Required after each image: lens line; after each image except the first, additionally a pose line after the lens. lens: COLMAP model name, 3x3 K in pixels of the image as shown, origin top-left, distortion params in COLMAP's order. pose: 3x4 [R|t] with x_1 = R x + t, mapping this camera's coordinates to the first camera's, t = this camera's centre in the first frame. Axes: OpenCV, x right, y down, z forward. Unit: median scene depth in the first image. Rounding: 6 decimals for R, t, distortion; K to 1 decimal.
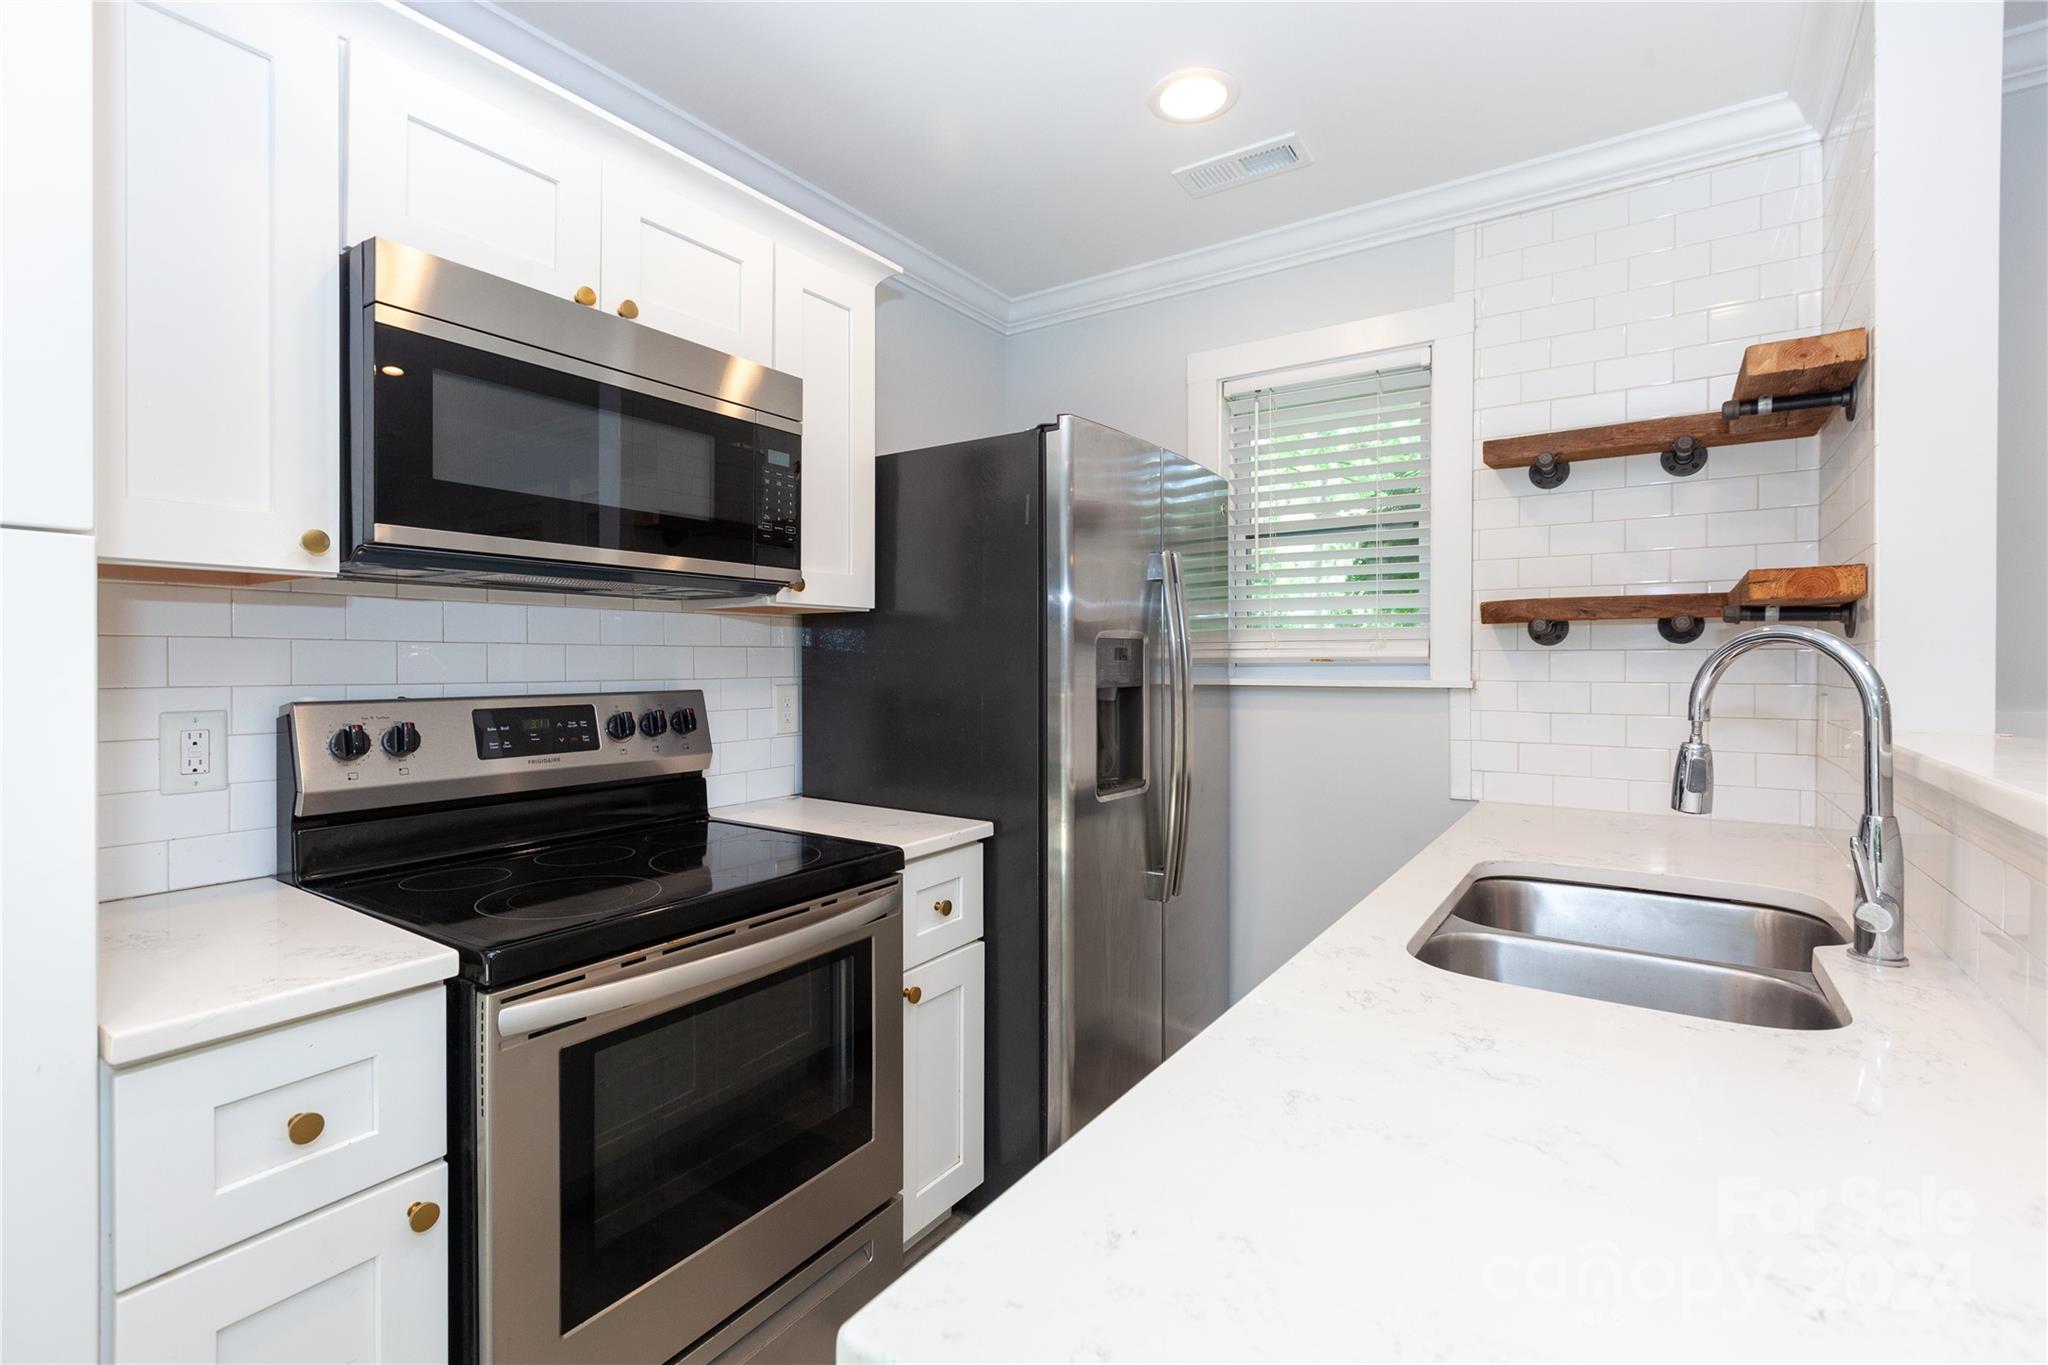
lens RADIAL K [[924.8, 0, 1021.3], [0, 924.8, 669.3], [0, 0, 1]] dist [0.001305, 0.000027]
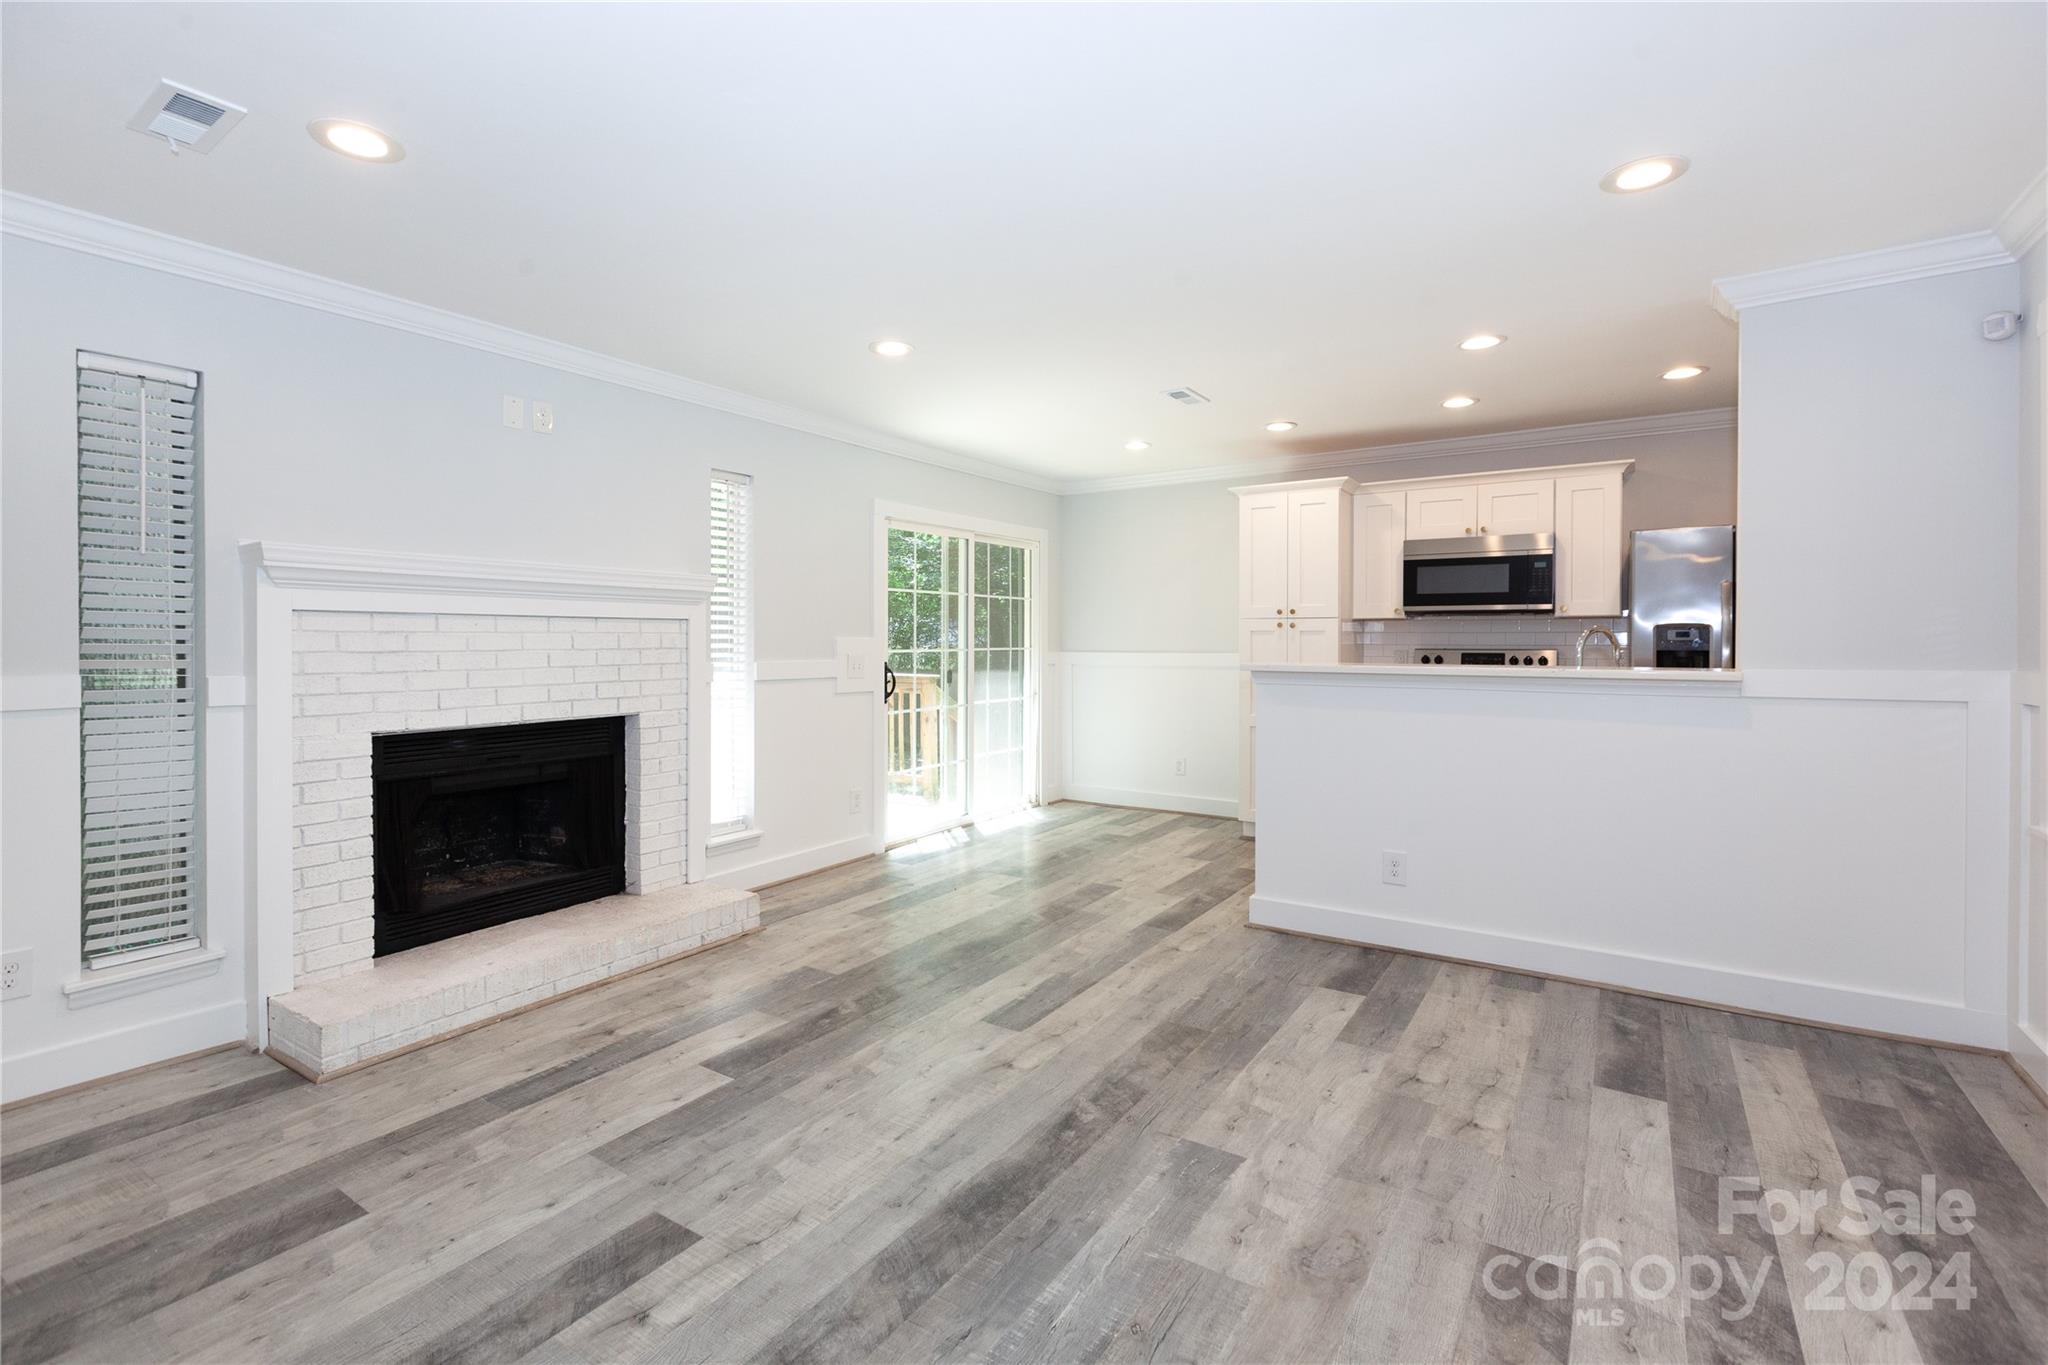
lens RADIAL K [[924.8, 0, 990.4], [0, 924.8, 644.9], [0, 0, 1]] dist [0.001305, 0.000027]
pose [[-0.003755, 0.004471, -0.999983, 3.059417], [-0.010974, 0.999930, 0.004512, 0.021538], [0.999933, 0.010991, -0.003706, -0.768412]]
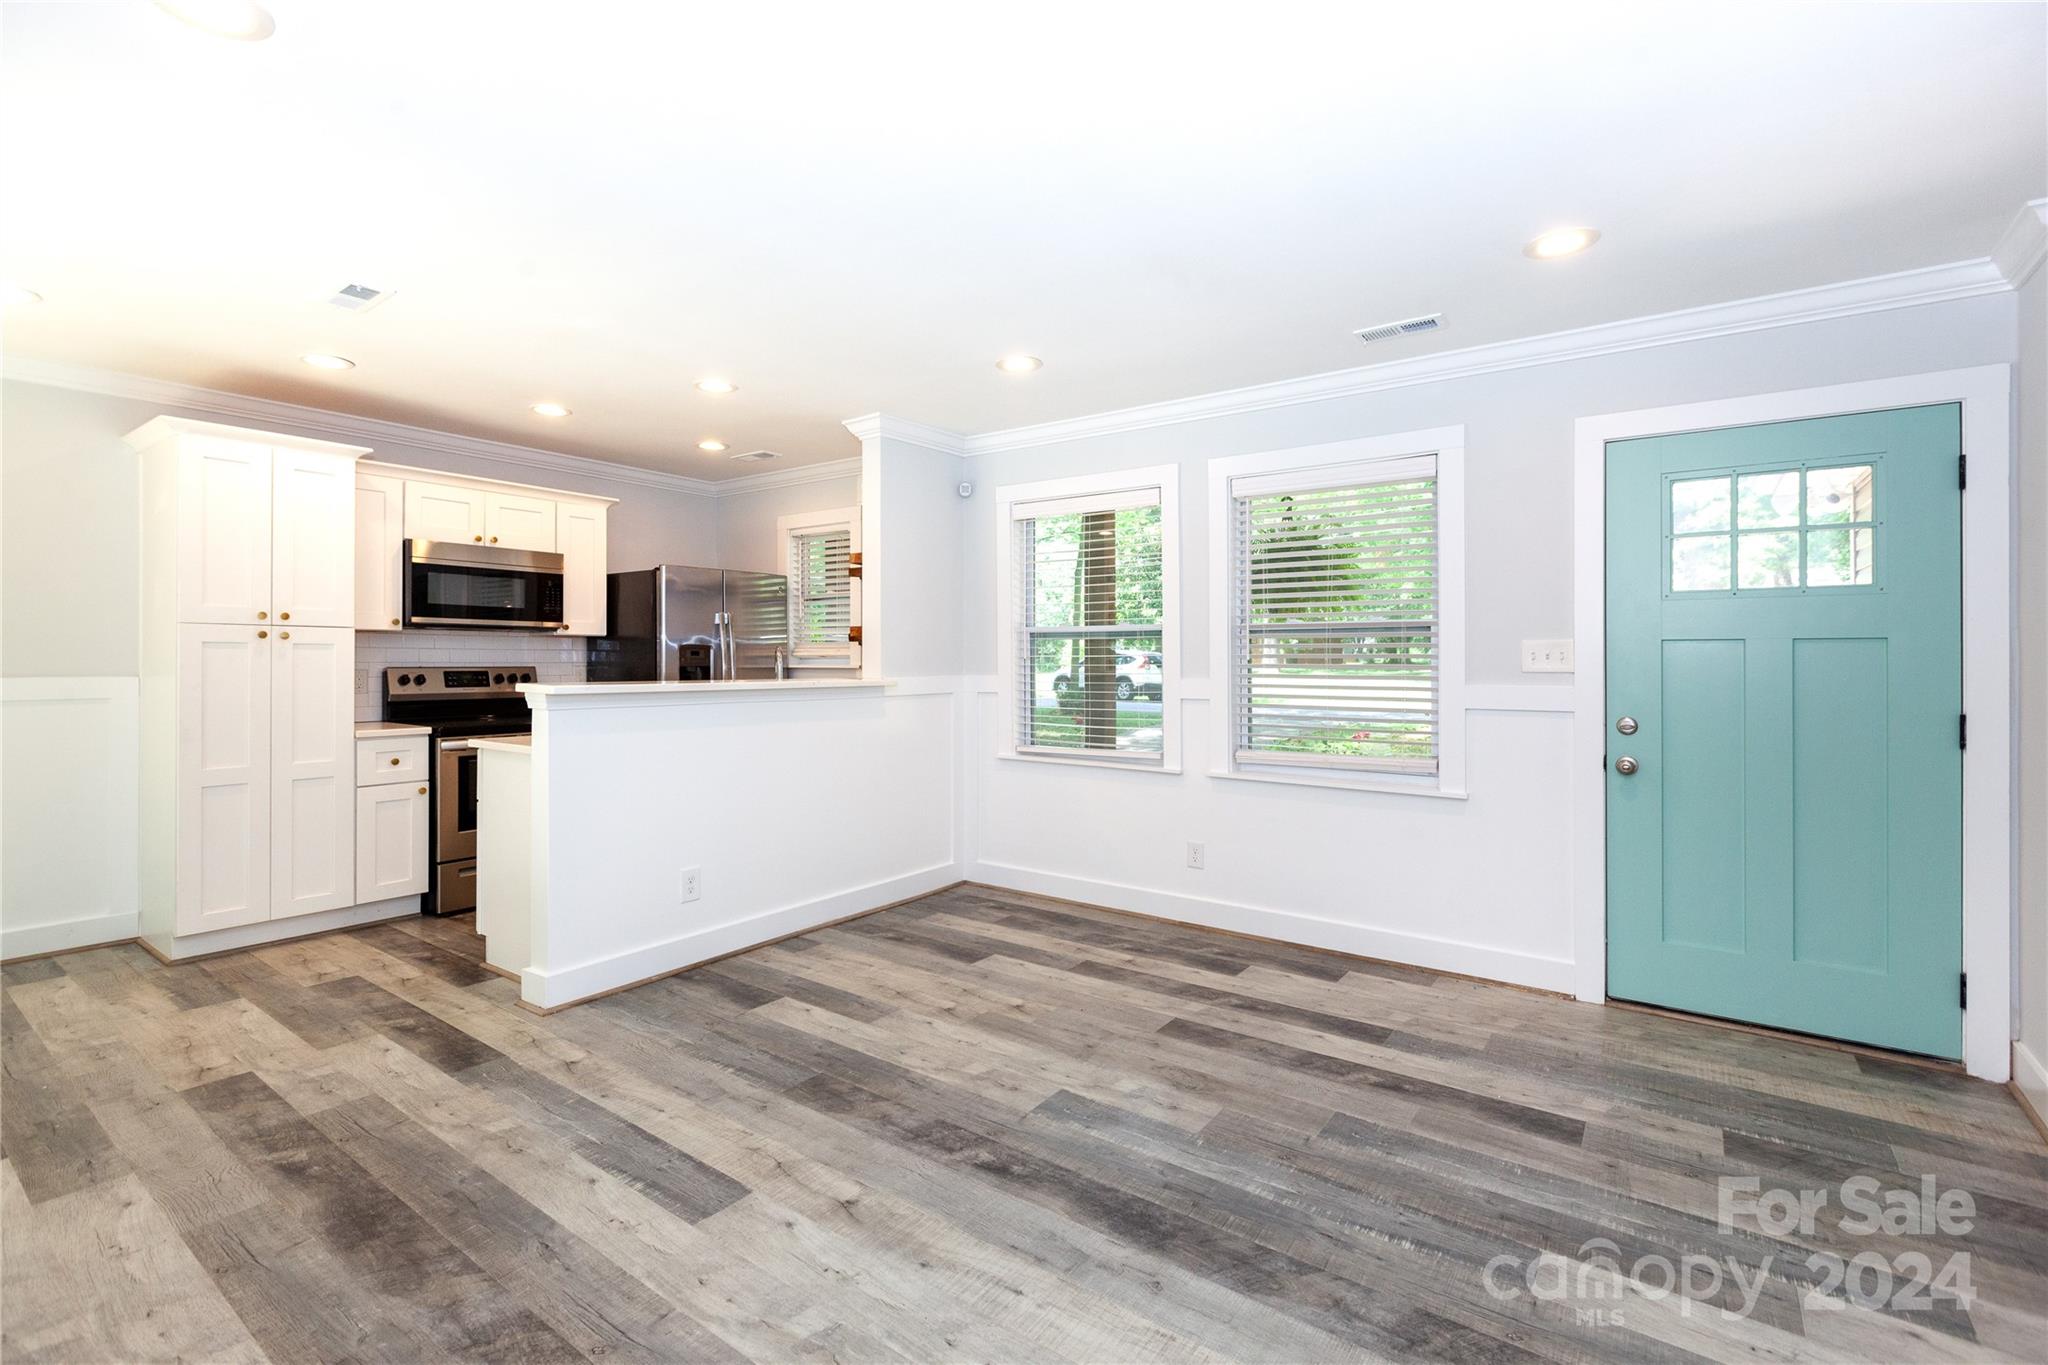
lens RADIAL K [[924.8, 0, 1023.7], [0, 924.8, 664.3], [0, 0, 1]] dist [0.001305, 0.000027]
pose [[0.999669, 0.002754, -0.025593, 1.518436], [-0.002915, 0.999976, -0.006253, 0.038520], [0.025575, 0.006325, 0.999653, -2.172514]]
